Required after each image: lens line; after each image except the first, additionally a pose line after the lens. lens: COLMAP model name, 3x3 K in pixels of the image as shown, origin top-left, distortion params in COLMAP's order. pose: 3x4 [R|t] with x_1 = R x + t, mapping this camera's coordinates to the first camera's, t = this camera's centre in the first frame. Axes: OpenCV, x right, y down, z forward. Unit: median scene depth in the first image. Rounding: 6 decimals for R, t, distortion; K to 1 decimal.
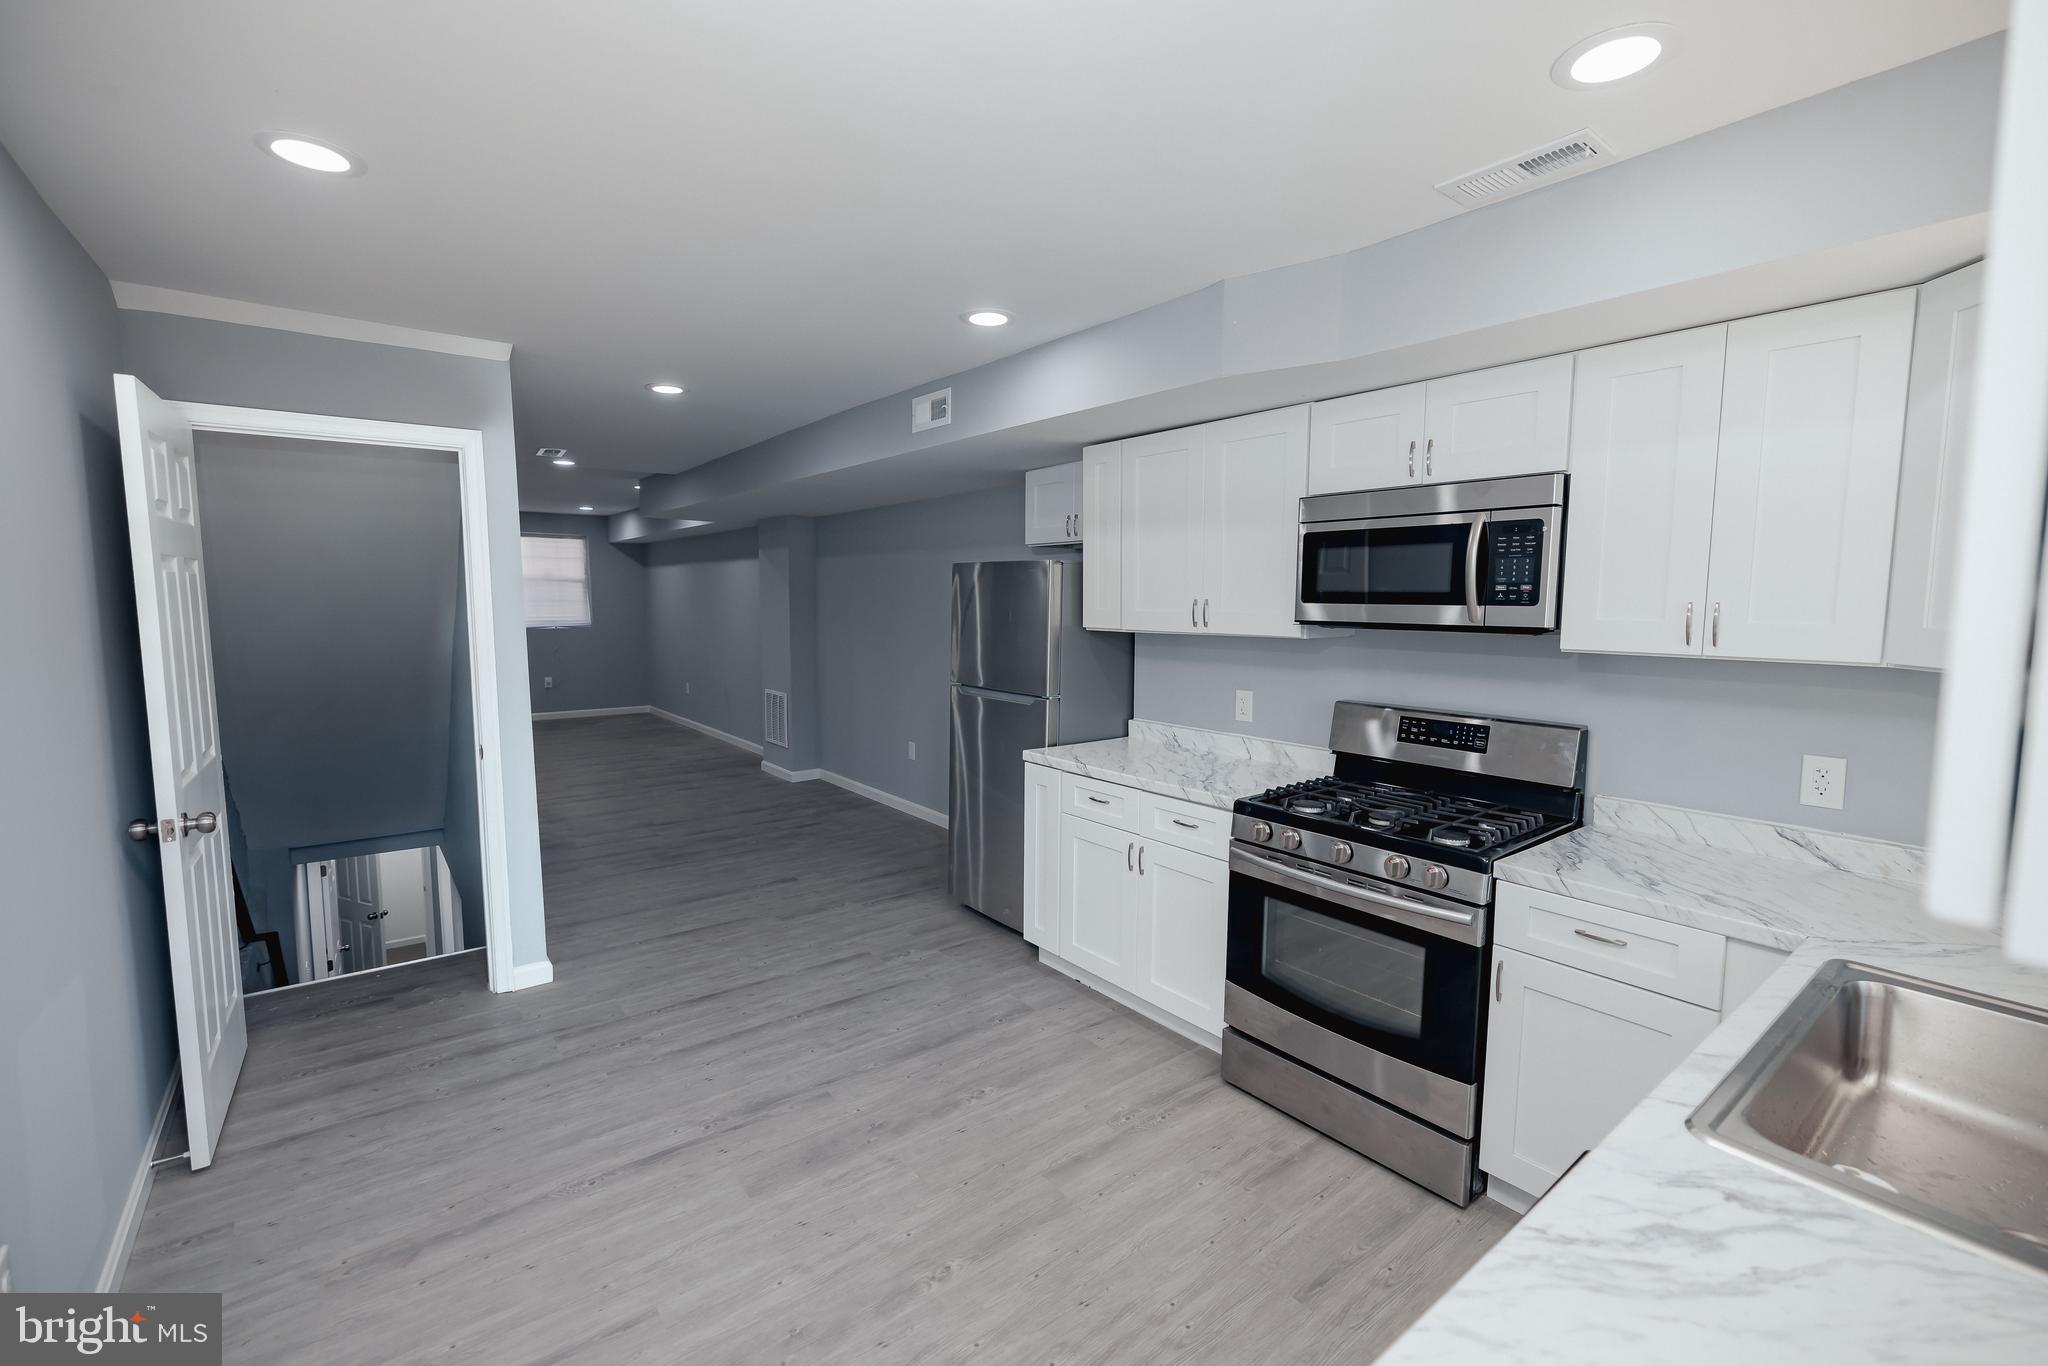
lens RADIAL K [[878.0, 0, 1028.0], [0, 878.0, 678.4], [0, 0, 1]] dist [0.002060, -0.001084]
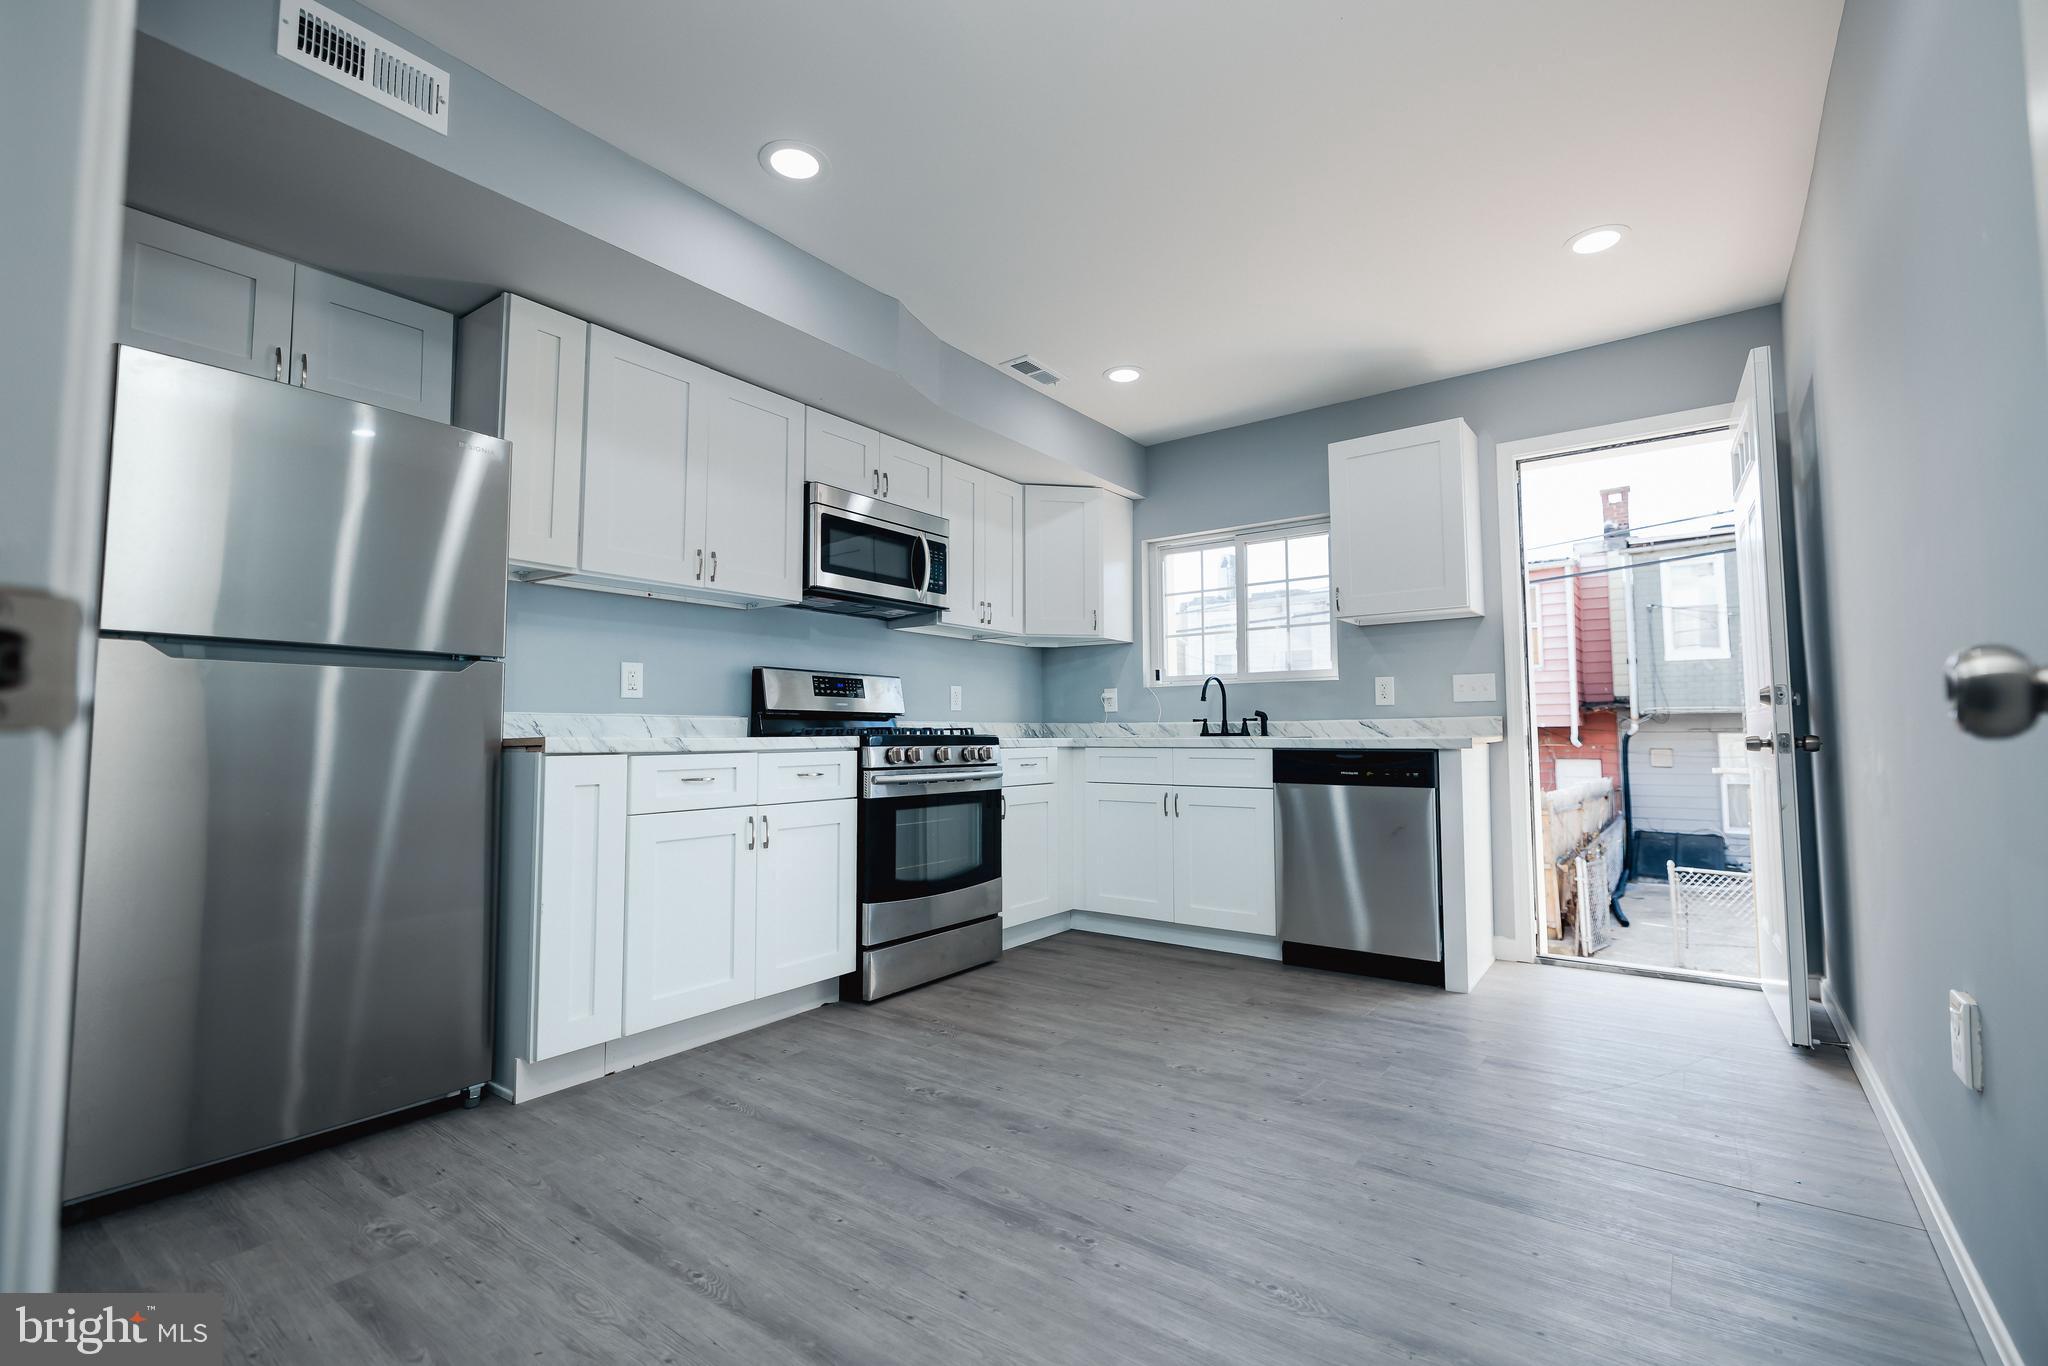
lens RADIAL K [[906.8, 0, 1031.5], [0, 906.8, 673.9], [0, 0, 1]] dist [-0.000210, -0.000058]
pose [[-0.274244, 0.061514, 0.959691, -0.905296], [0.095788, 0.994736, -0.036388, 0.118504], [-0.956878, 0.081948, -0.278693, 1.078142]]
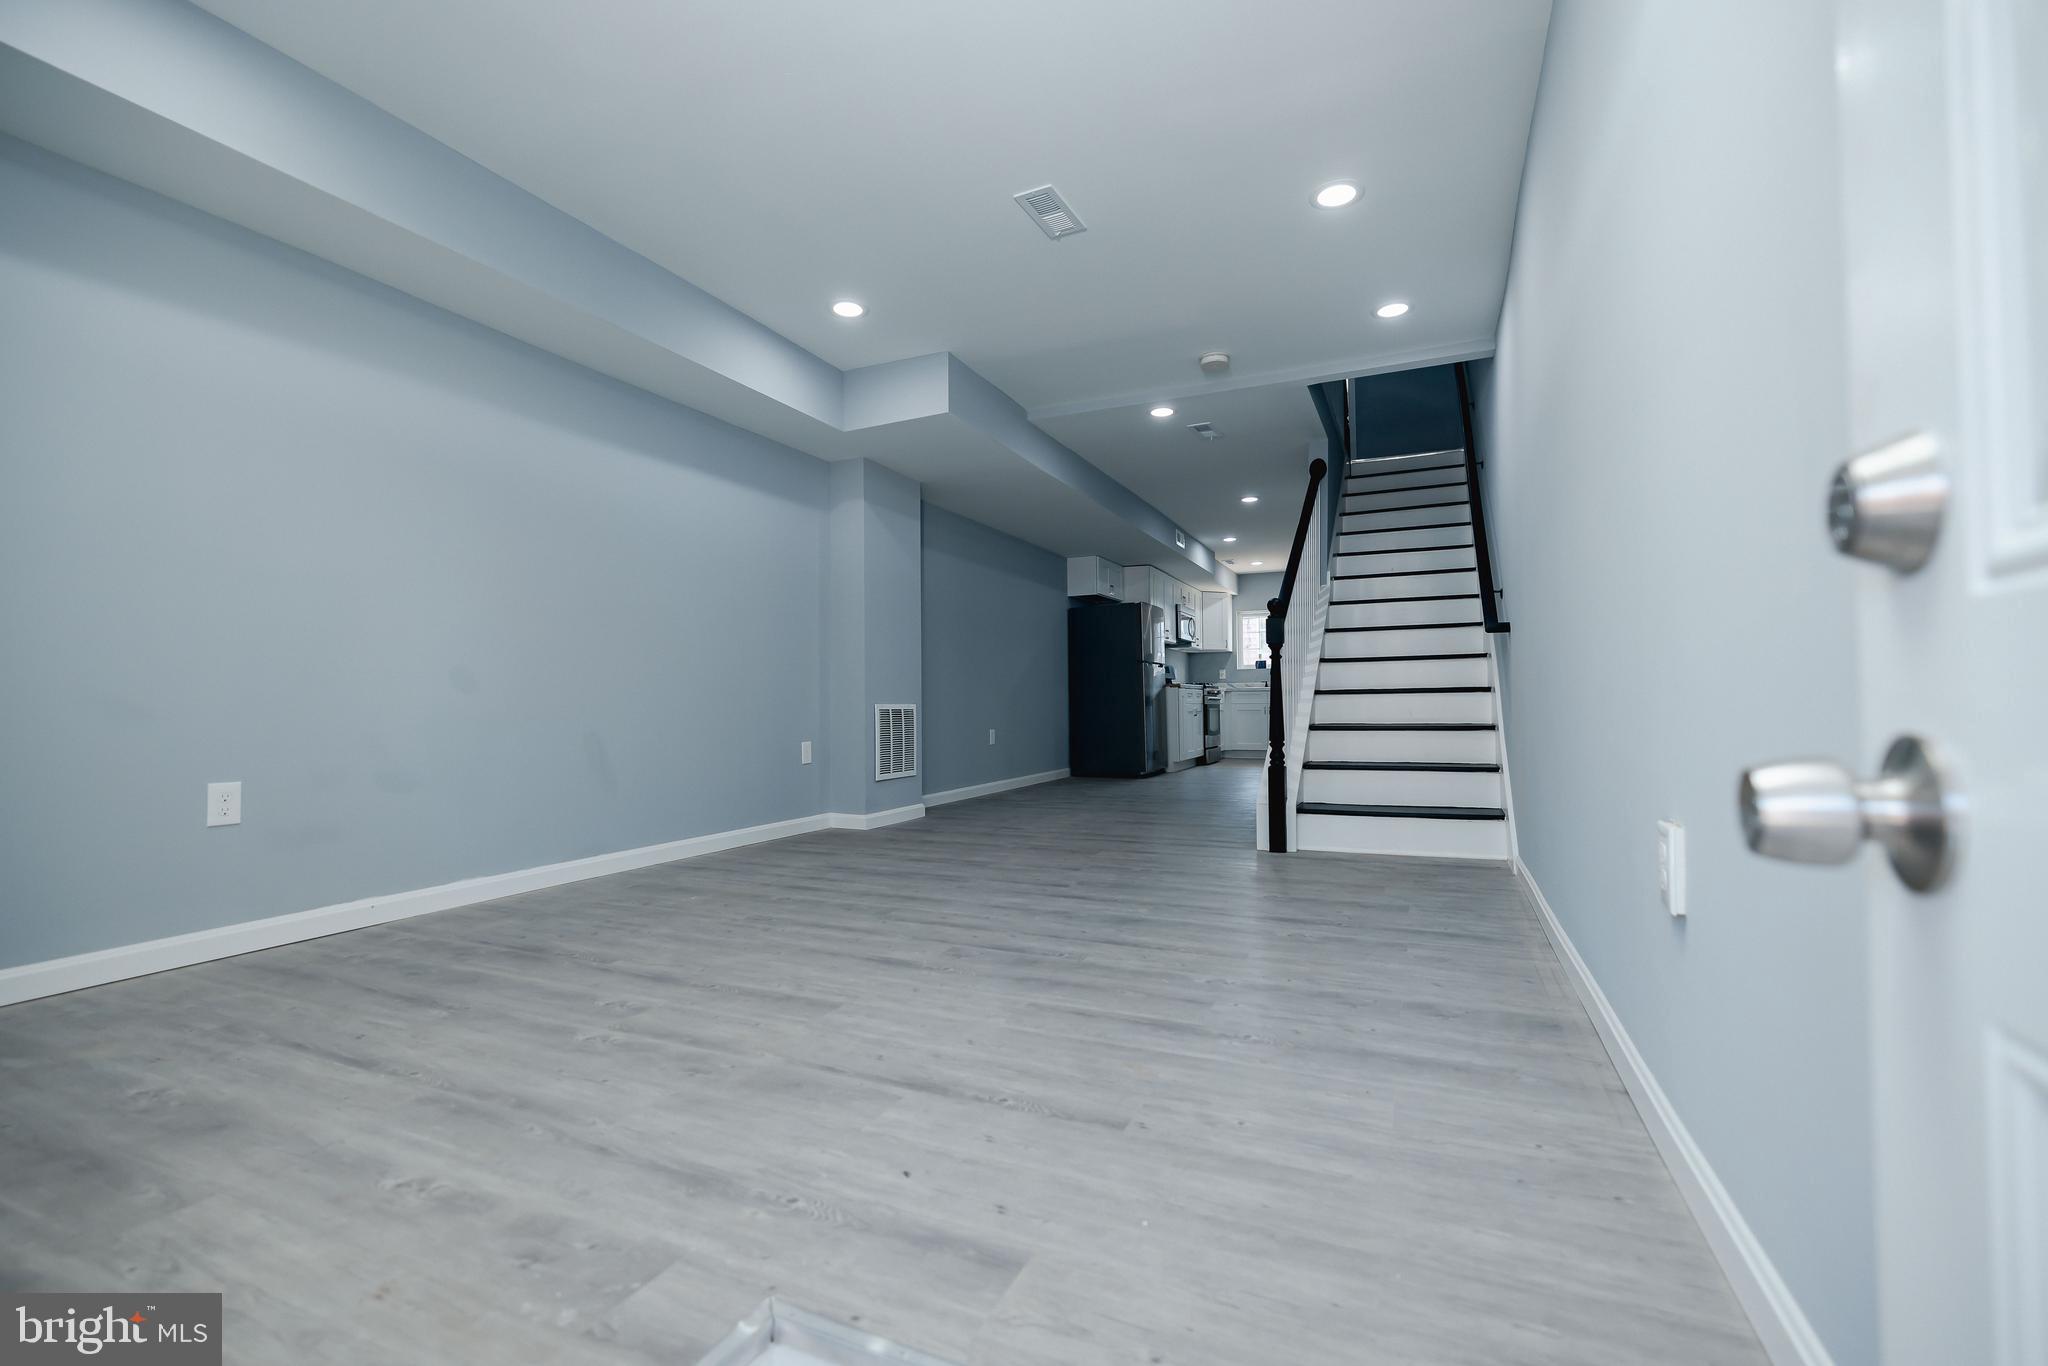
lens RADIAL K [[878.0, 0, 1028.0], [0, 878.0, 678.4], [0, 0, 1]] dist [0.002060, -0.001084]
pose [[-0.462842, 0.027502, 0.886014, -2.618932], [0.093583, 0.995449, 0.017987, -0.026014], [-0.881487, 0.091241, -0.463309, 3.271205]]
